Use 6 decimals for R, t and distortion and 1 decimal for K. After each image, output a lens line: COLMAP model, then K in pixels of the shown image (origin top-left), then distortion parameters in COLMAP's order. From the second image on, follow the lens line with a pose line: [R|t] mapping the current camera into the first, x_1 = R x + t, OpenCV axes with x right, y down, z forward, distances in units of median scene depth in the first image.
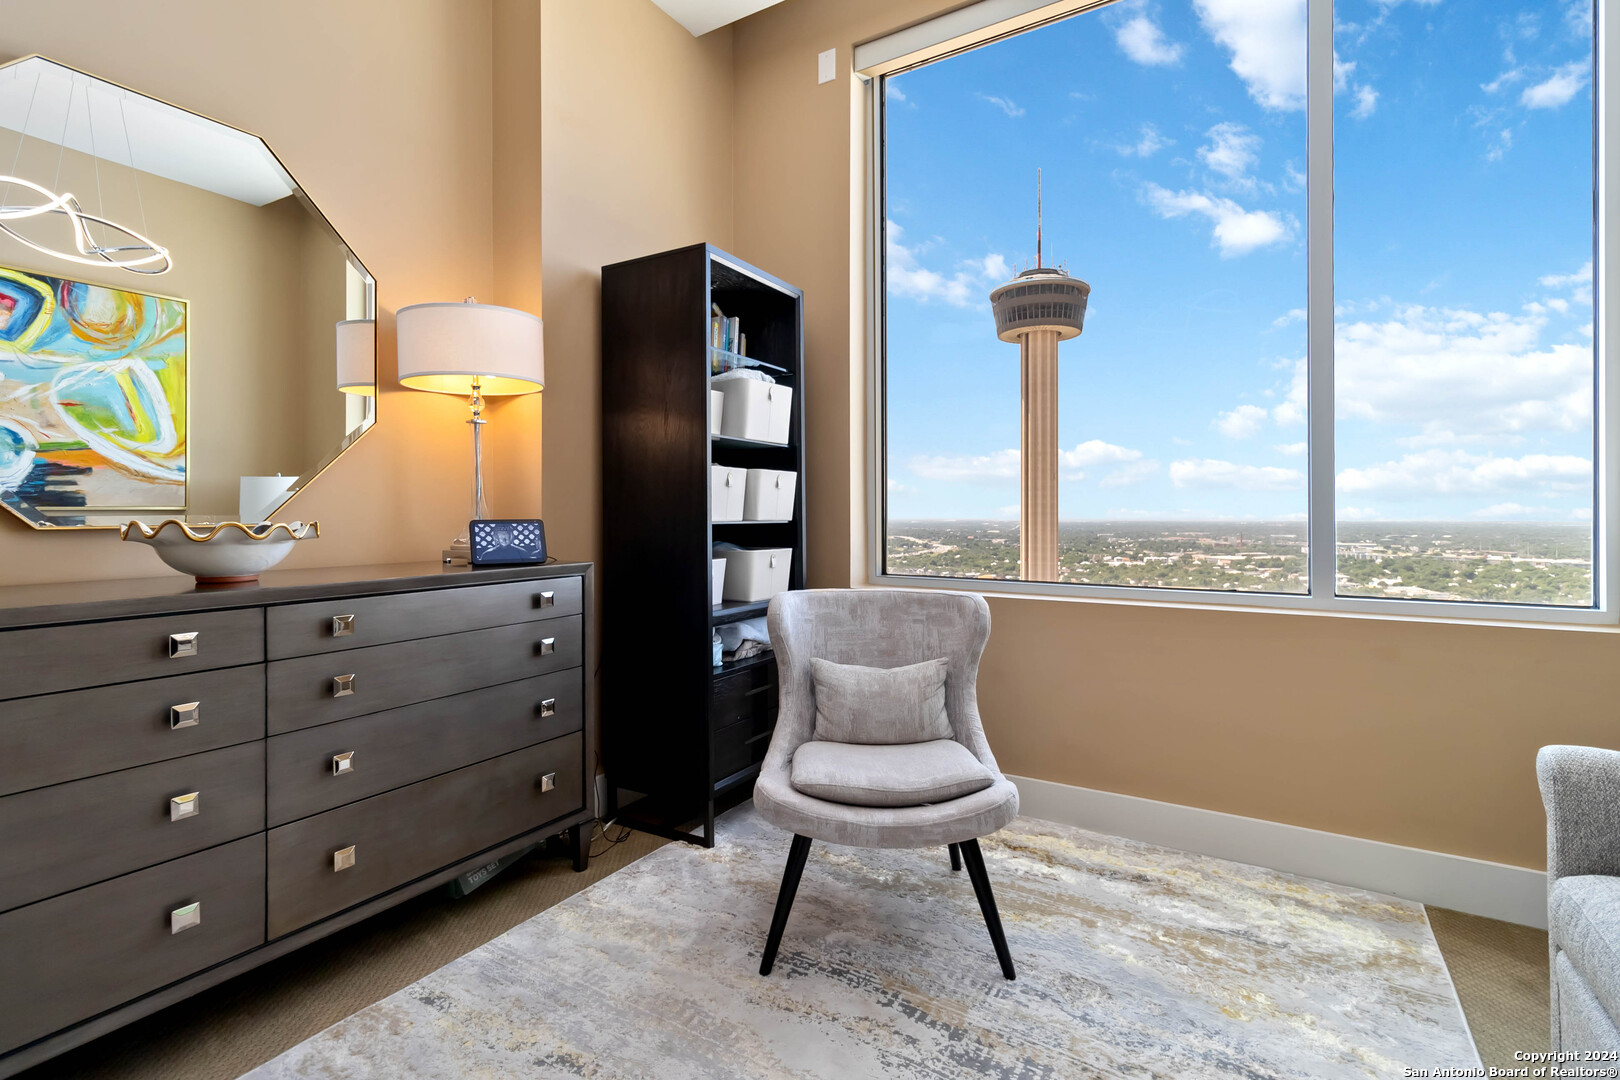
lens RADIAL K [[762.4, 0, 822.4], [0, 762.4, 514.0], [0, 0, 1]] dist [0.001413, 0.000470]
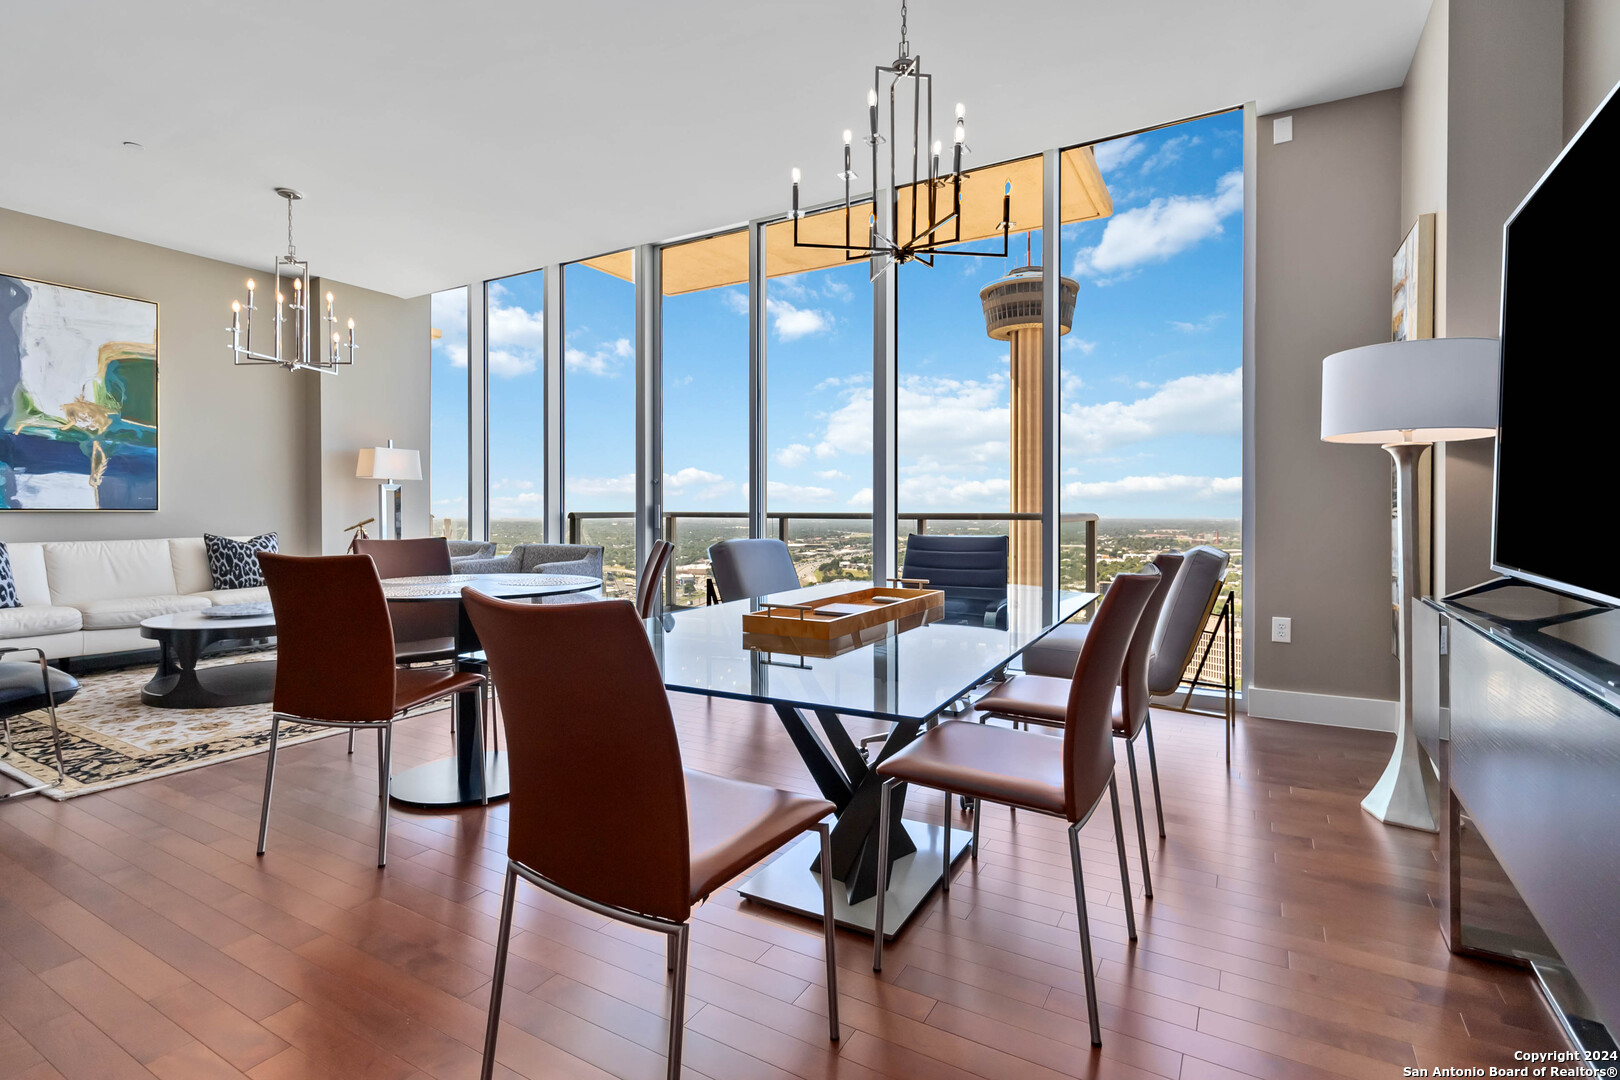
lens RADIAL K [[762.4, 0, 816.6], [0, 762.4, 509.9], [0, 0, 1]] dist [0.001413, 0.000470]
pose [[0.999994, 0.002754, 0.002213, 0.589558], [-0.002753, 0.999996, -0.000675, -0.016562], [-0.002215, 0.000669, 0.999997, -0.444668]]
